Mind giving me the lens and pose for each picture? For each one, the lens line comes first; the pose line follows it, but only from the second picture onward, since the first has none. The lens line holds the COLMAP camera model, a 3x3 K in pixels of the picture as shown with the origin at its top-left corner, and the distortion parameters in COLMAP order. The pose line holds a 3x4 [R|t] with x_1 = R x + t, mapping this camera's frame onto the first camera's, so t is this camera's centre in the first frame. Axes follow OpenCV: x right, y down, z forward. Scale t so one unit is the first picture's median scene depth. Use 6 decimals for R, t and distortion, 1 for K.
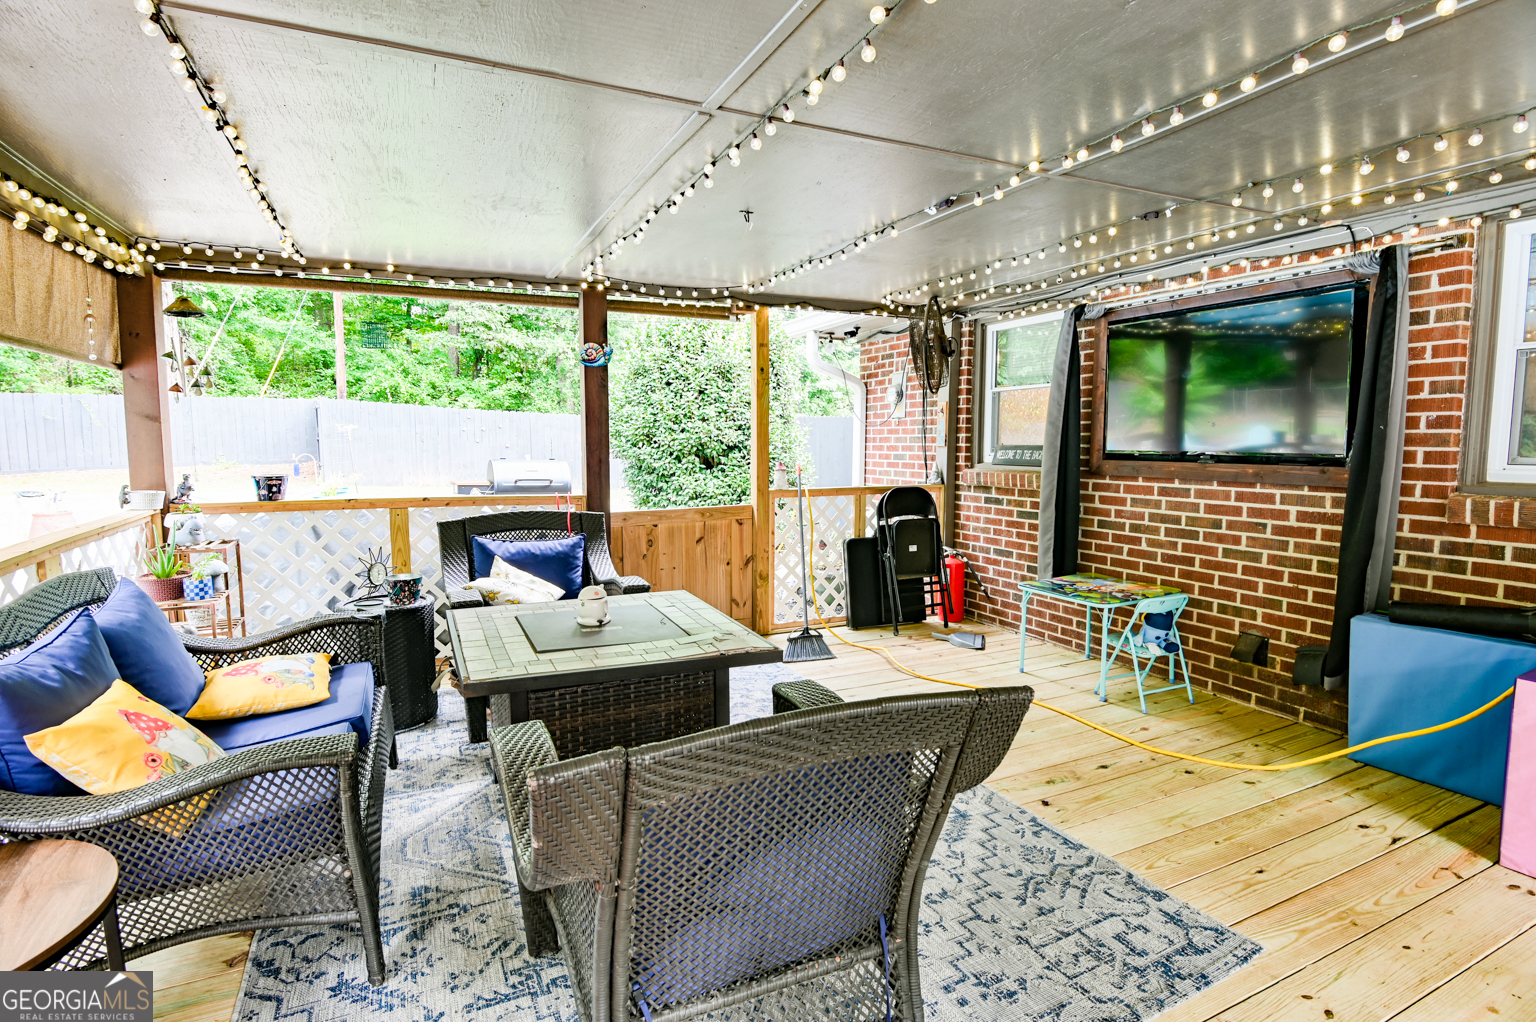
lens RADIAL K [[758.5, 0, 775.0], [0, 758.5, 505.9], [0, 0, 1]] dist [-0.018294, -0.000338]
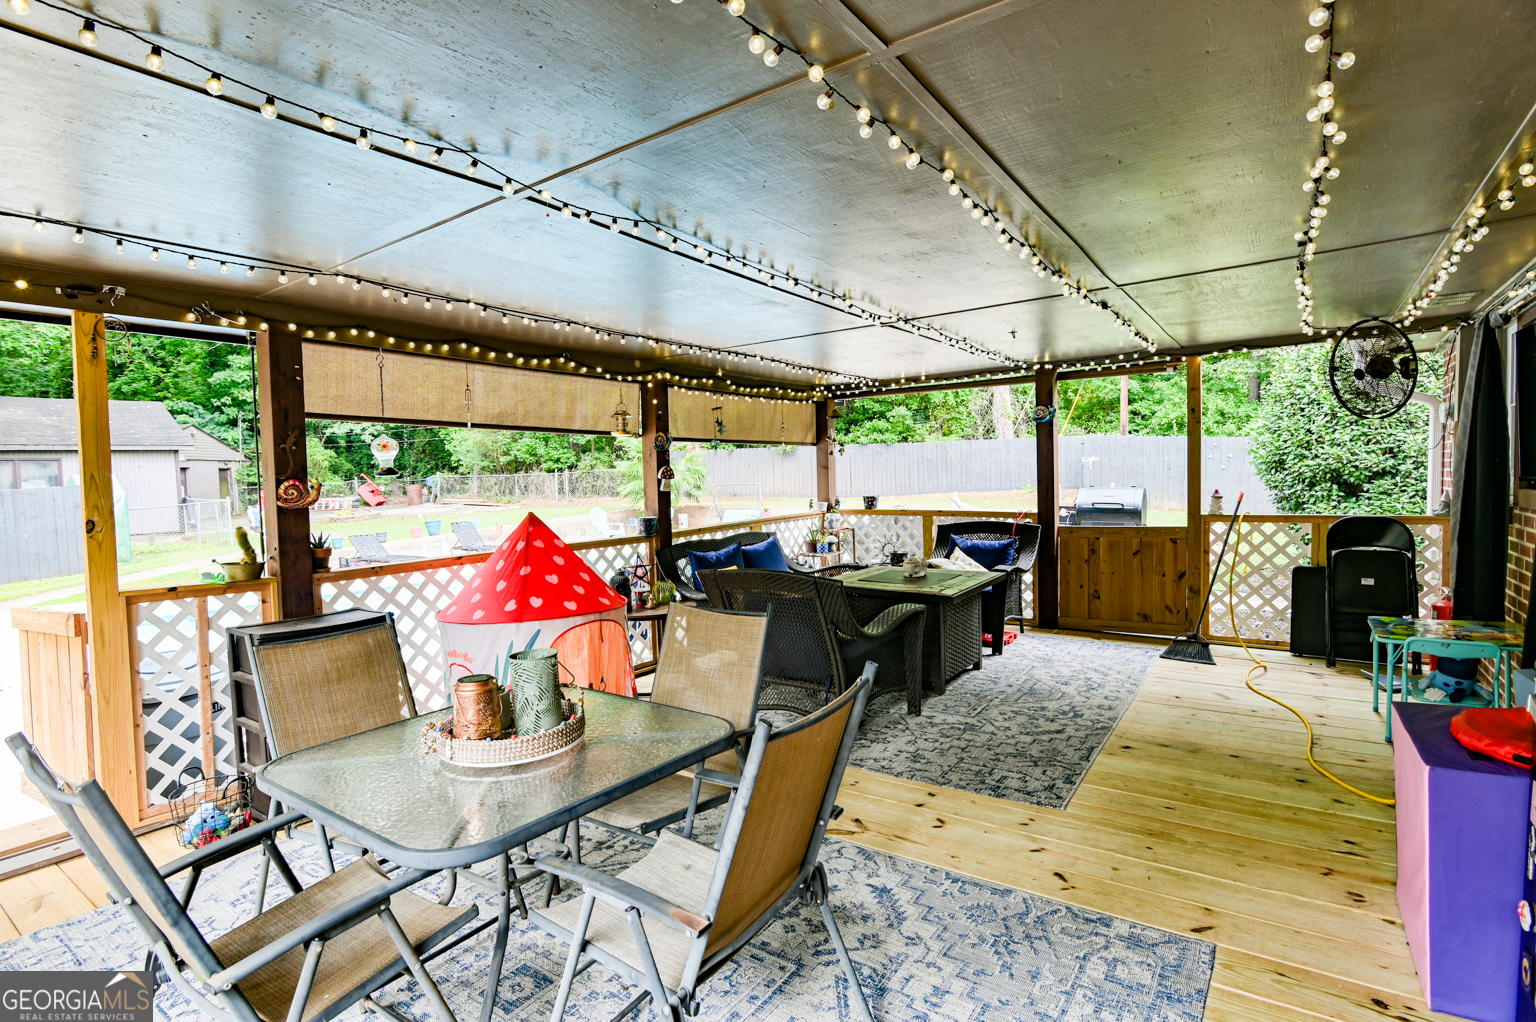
lens RADIAL K [[758.5, 0, 758.9], [0, 758.5, 508.5], [0, 0, 1]] dist [-0.018294, -0.000338]
pose [[0.477882, 0.024983, -0.878069, 0.848425], [-0.051576, 0.998669, 0.000344, 0.005184], [0.876909, 0.045123, 0.478534, -0.155260]]
